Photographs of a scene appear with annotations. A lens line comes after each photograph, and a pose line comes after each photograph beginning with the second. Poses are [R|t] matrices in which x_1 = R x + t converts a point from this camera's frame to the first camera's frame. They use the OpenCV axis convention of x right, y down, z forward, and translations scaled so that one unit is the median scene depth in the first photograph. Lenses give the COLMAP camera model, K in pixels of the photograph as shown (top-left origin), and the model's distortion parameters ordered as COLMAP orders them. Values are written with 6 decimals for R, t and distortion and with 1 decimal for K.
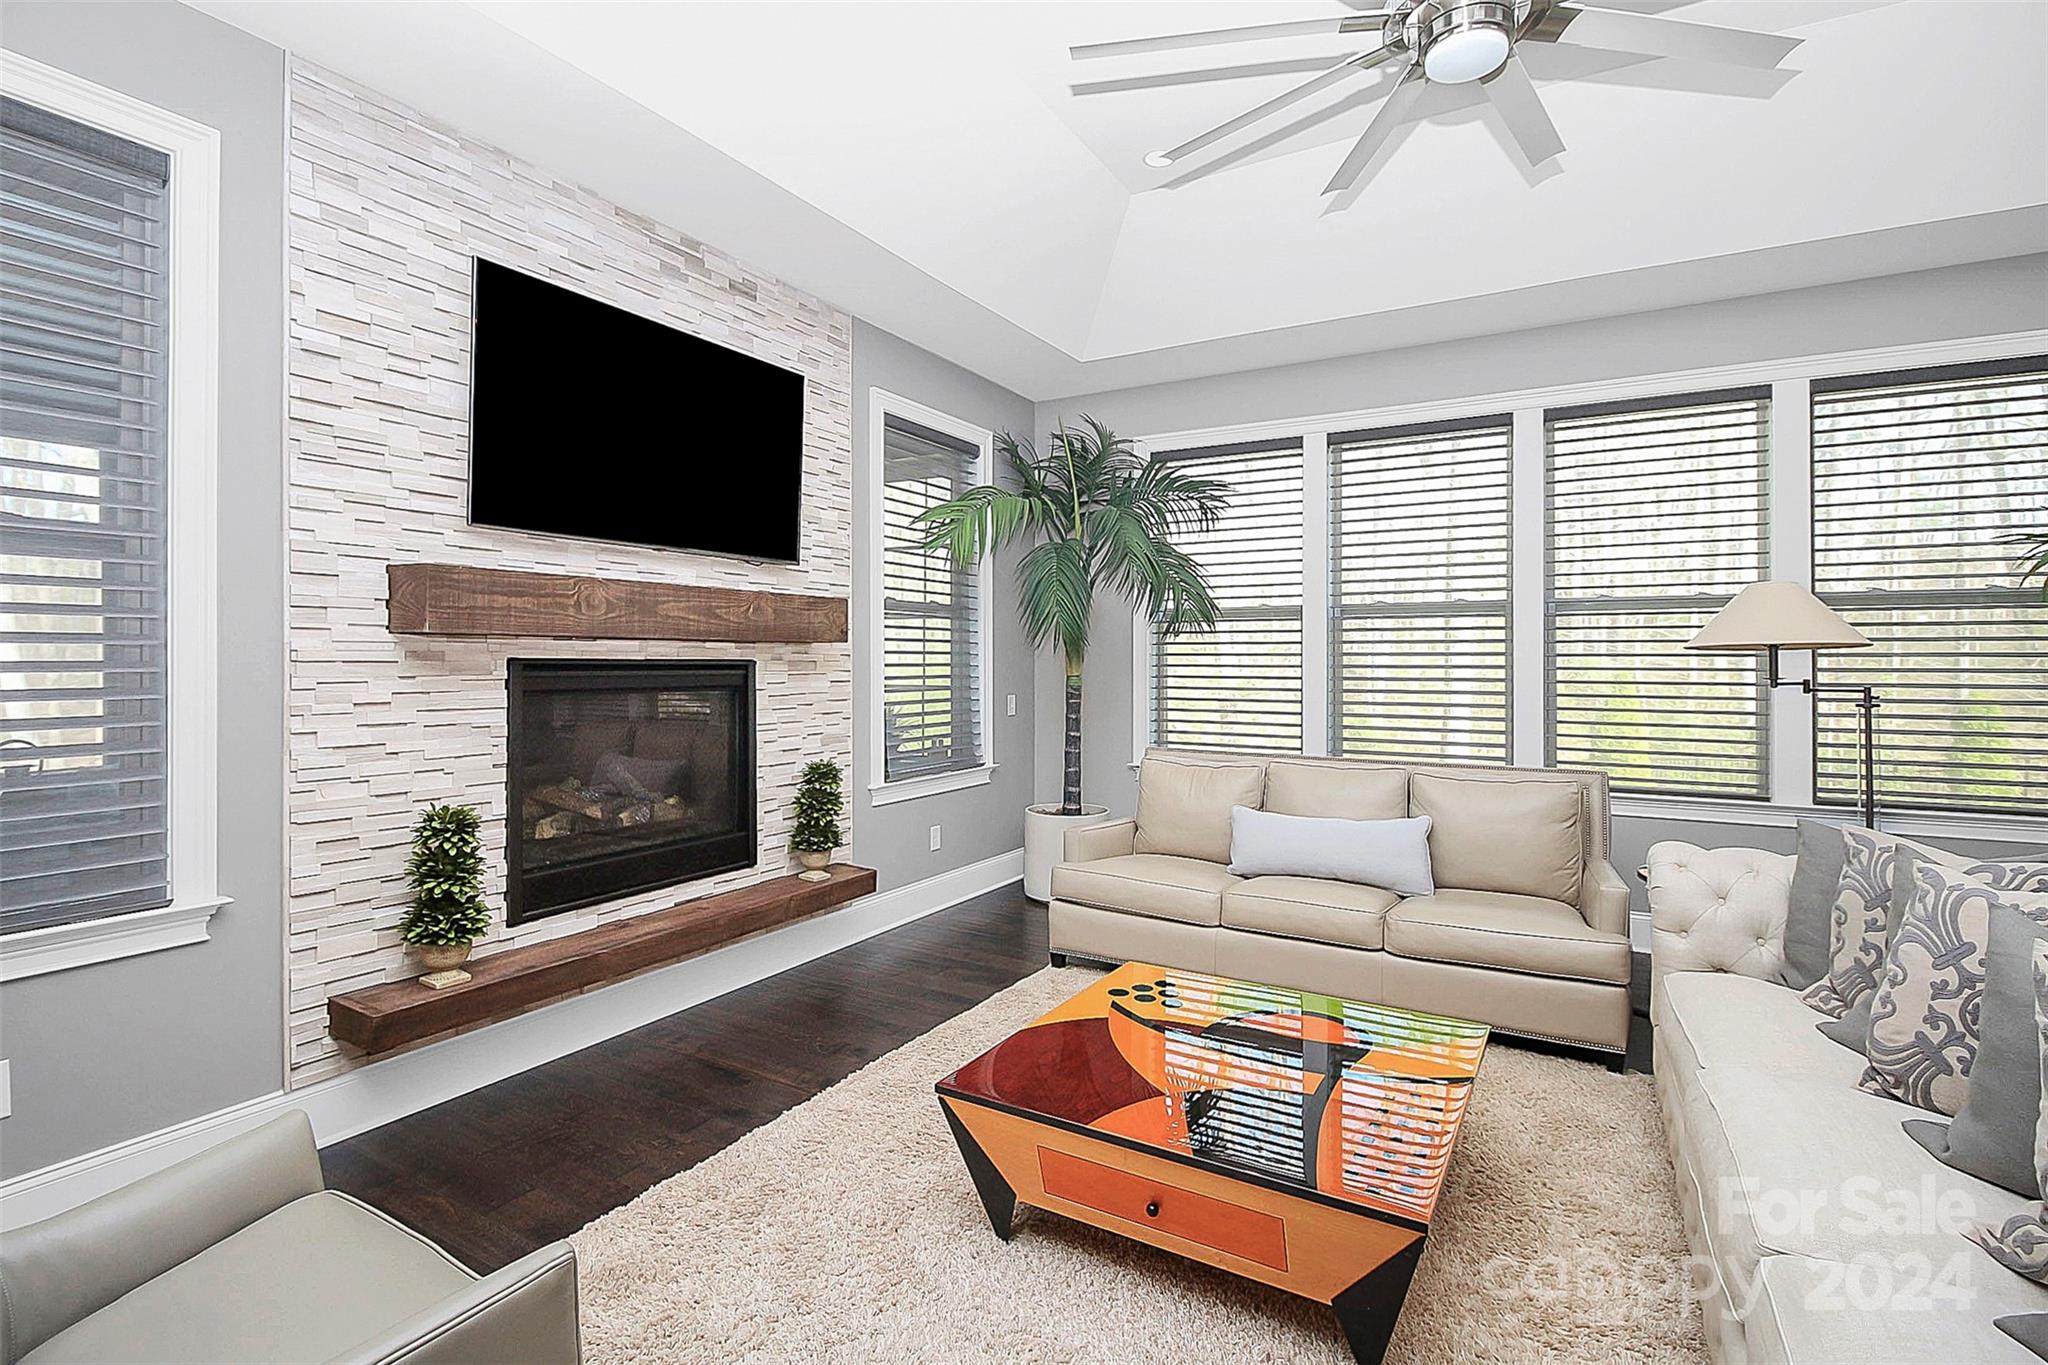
lens RADIAL K [[973.8, 0, 1014.8], [0, 973.8, 674.4], [0, 0, 1]] dist [0.004970, -0.000007]
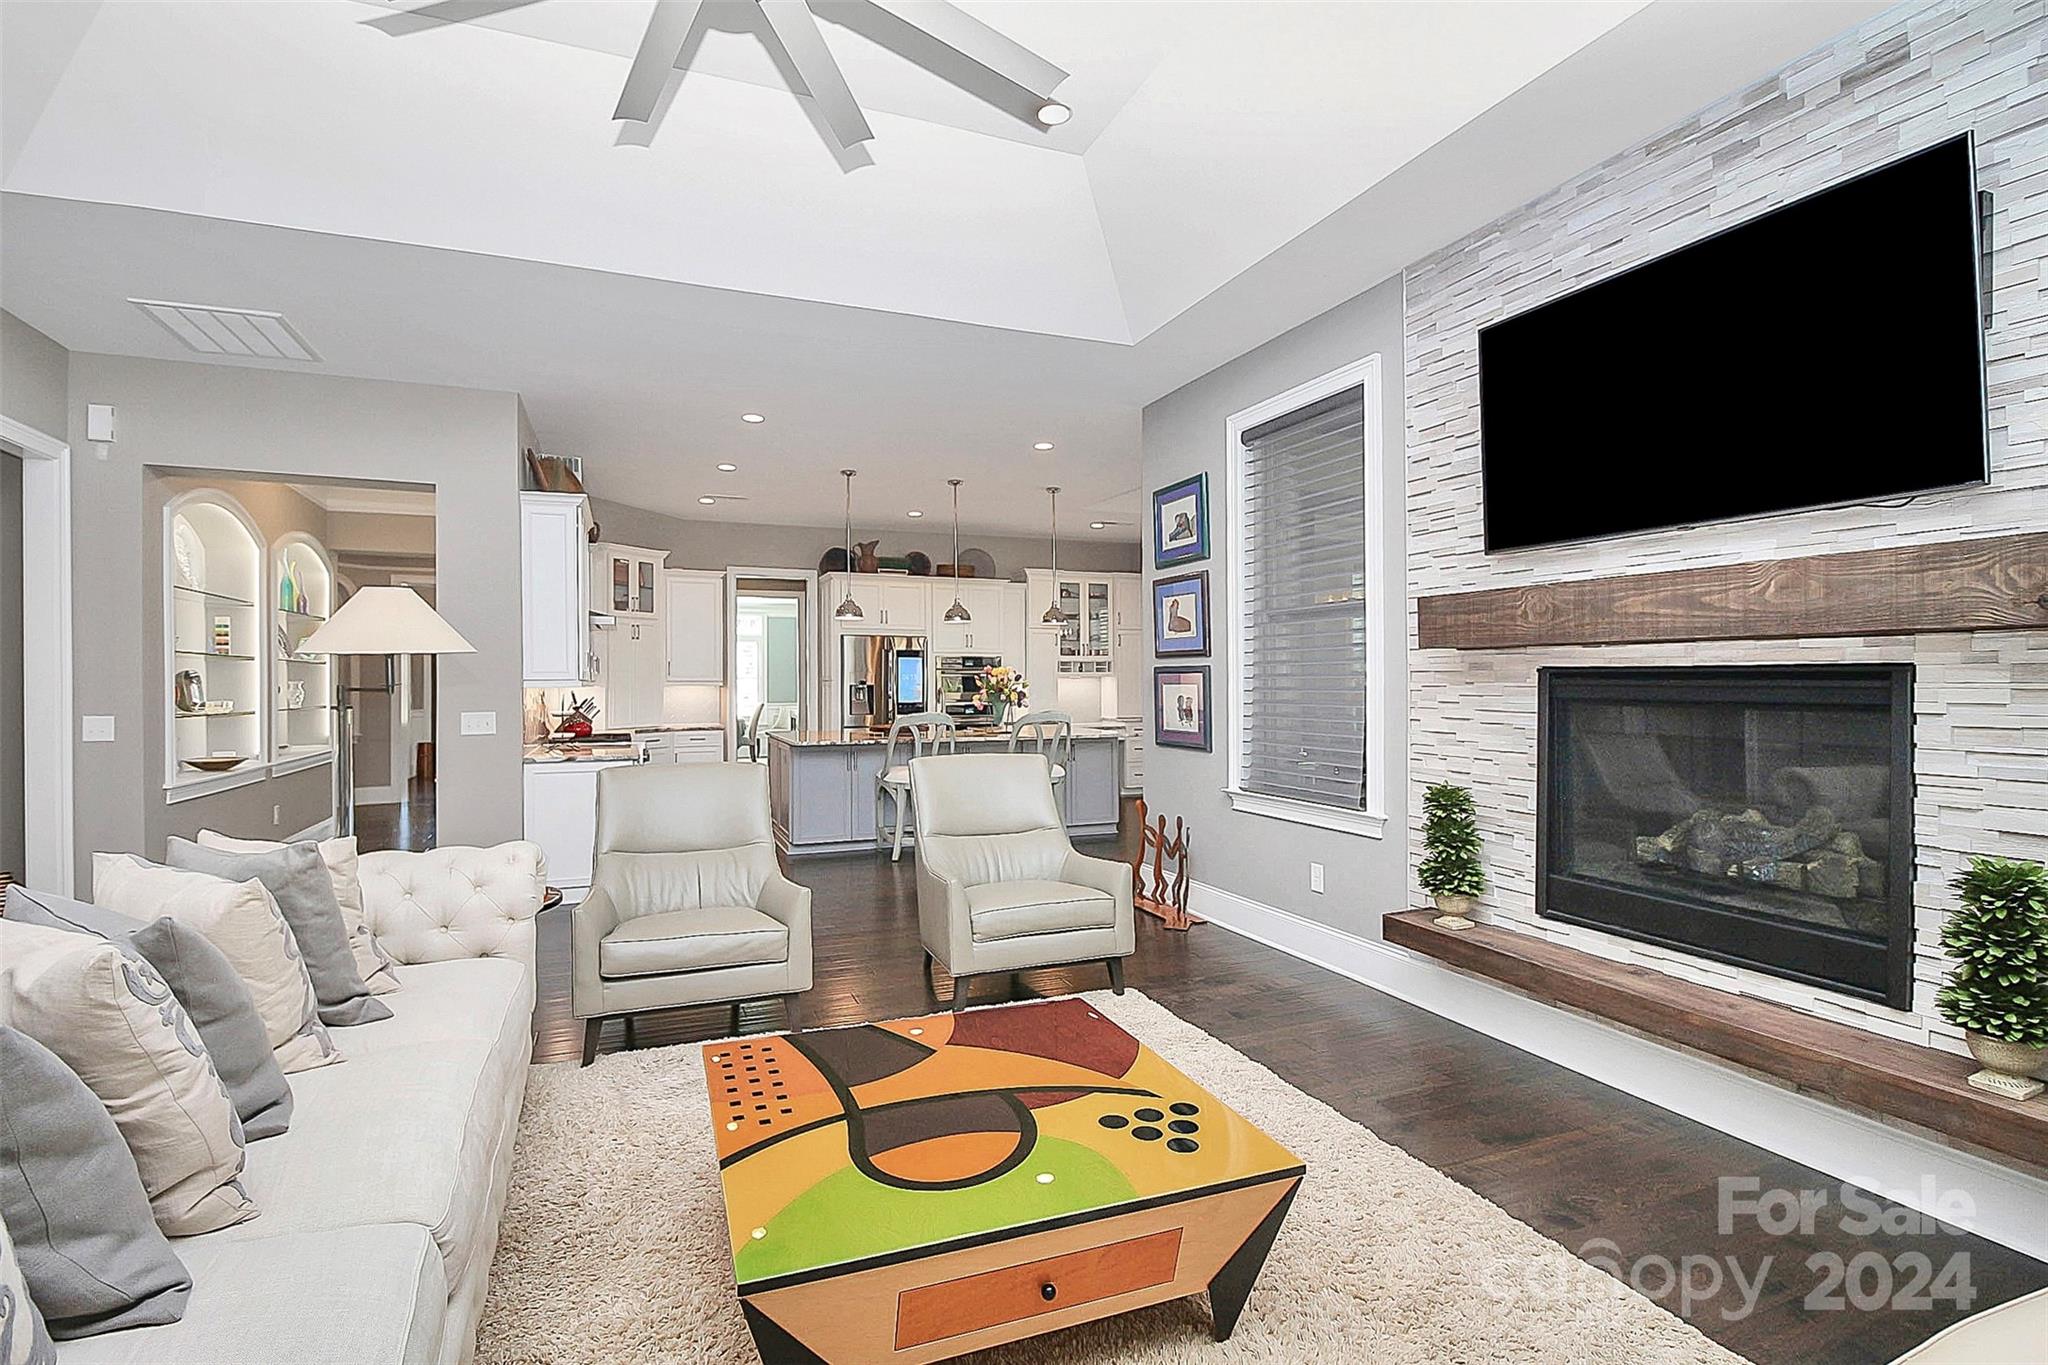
lens RADIAL K [[973.8, 0, 1012.1], [0, 973.8, 676.0], [0, 0, 1]] dist [0.004970, -0.000007]
pose [[-0.607303, -0.000525, -0.794470, 0.700567], [-0.007677, 0.999957, 0.005208, -0.007868], [0.794433, 0.009262, -0.607281, 1.208106]]
